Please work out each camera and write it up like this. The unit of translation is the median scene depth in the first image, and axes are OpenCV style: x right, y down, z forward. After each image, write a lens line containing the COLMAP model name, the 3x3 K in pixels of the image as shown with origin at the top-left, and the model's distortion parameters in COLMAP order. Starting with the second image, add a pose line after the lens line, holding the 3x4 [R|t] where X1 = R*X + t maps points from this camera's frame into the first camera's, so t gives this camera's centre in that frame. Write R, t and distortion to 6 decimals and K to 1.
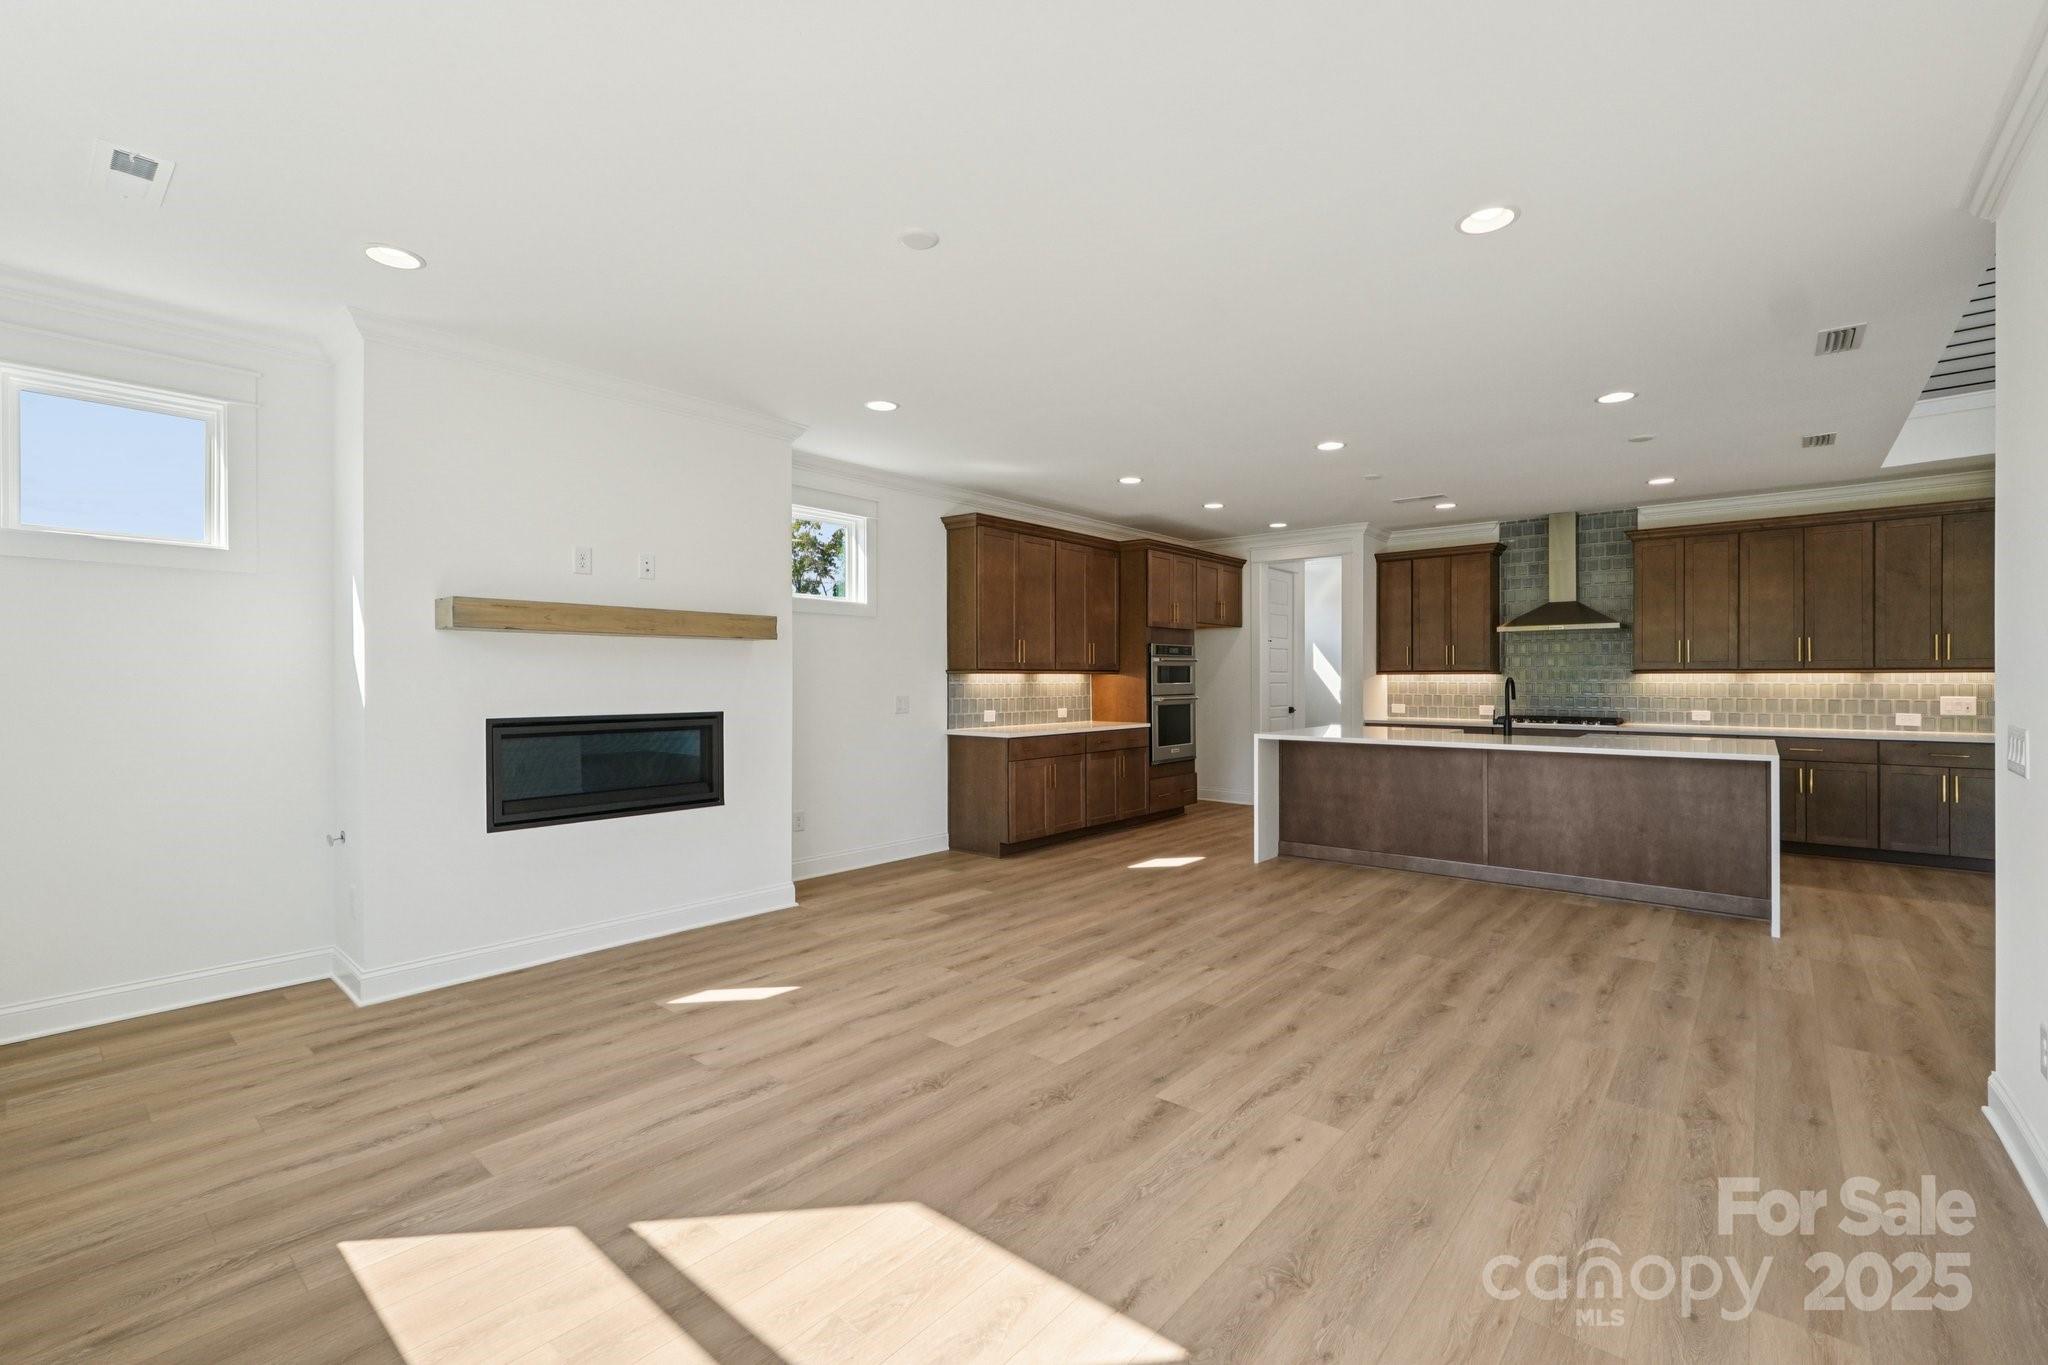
lens RADIAL K [[880.3, 0, 1036.1], [0, 880.3, 680.4], [0, 0, 1]] dist [-0.014169, 0.005257]
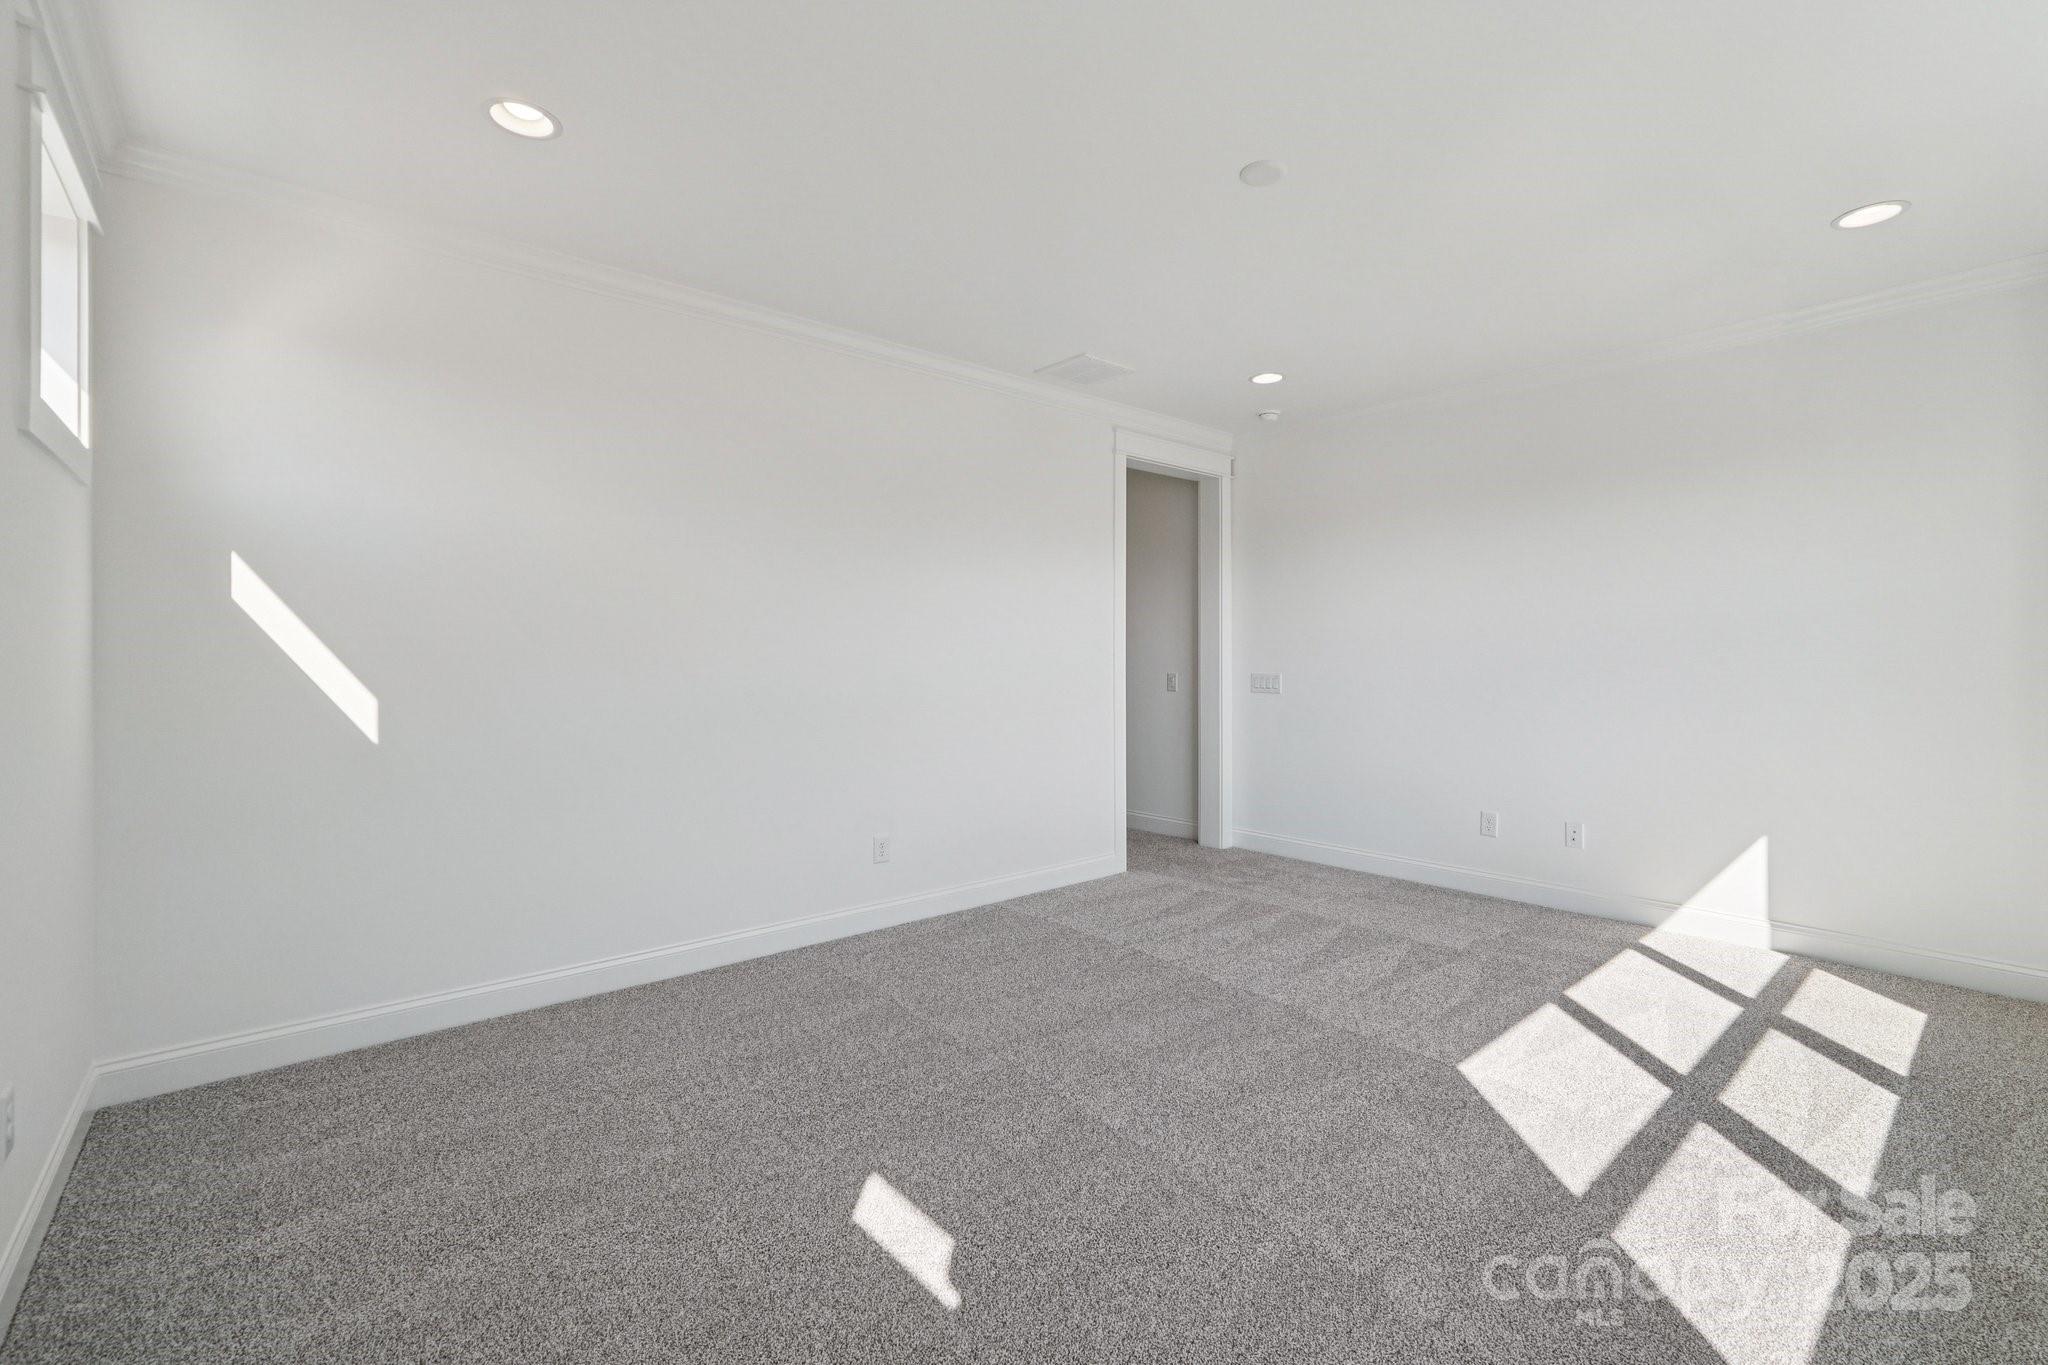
lens RADIAL K [[880.3, 0, 1036.1], [0, 880.3, 680.4], [0, 0, 1]] dist [-0.014169, 0.005257]
pose [[0.165864, -0.036998, 0.985454, -0.698716], [-0.002192, 0.999280, 0.037886, -0.004676], [-0.986146, -0.008444, 0.165664, 0.689774]]
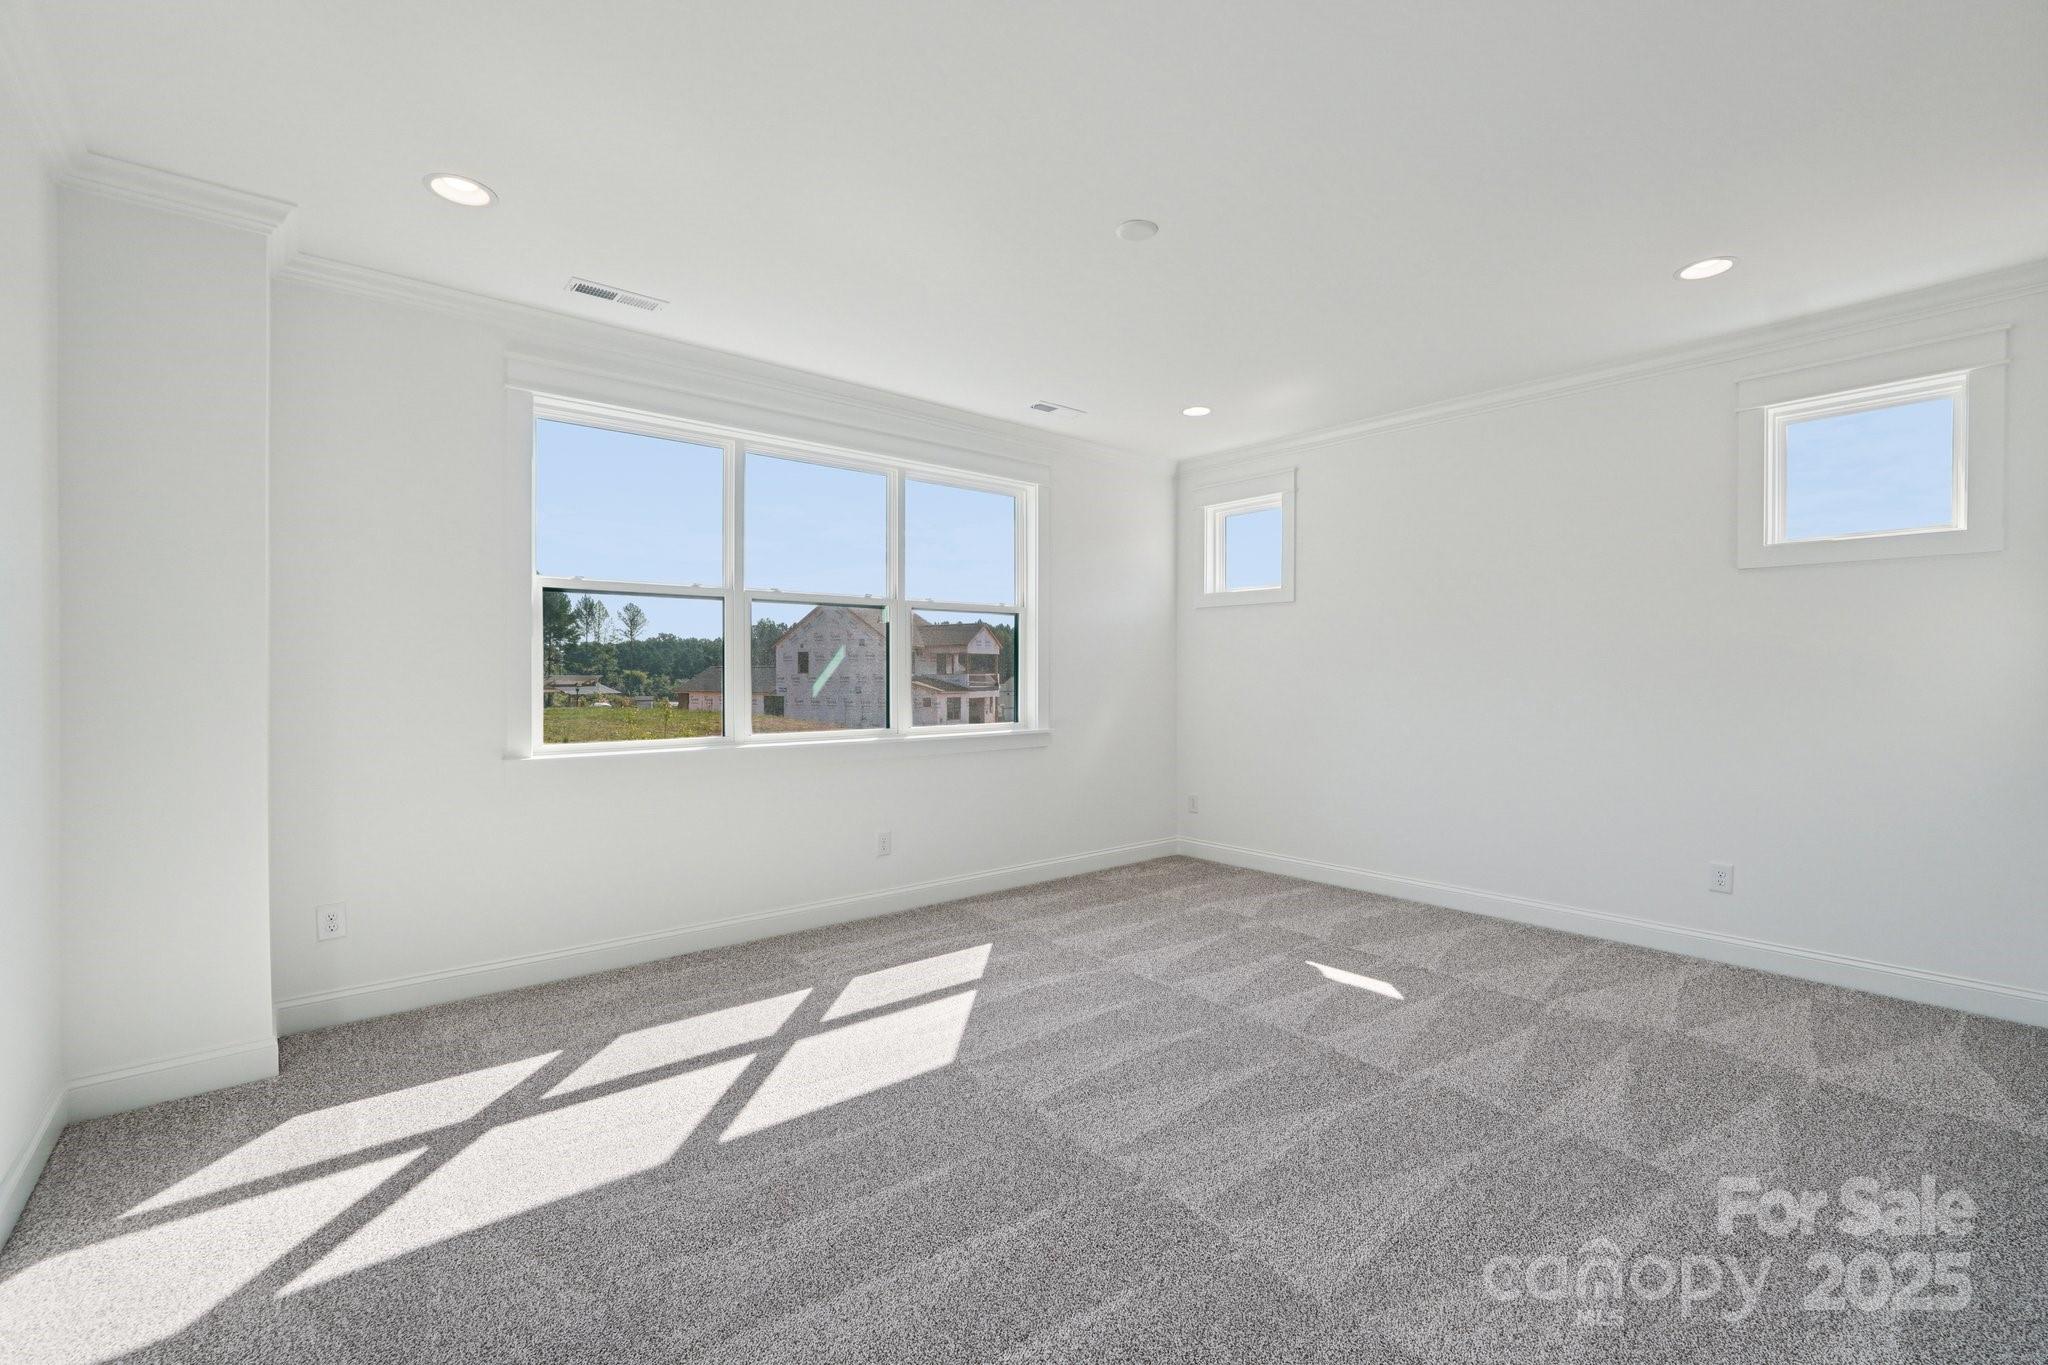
lens RADIAL K [[895.4, 0, 1065.7], [0, 895.4, 685.9], [0, 0, 1]] dist [-0.004139, -0.000333]
pose [[-0.139915, 0.006753, -0.990141, 0.587113], [0.010171, 0.999934, 0.005382, 0.009198], [0.990111, -0.009318, -0.139974, 0.677921]]
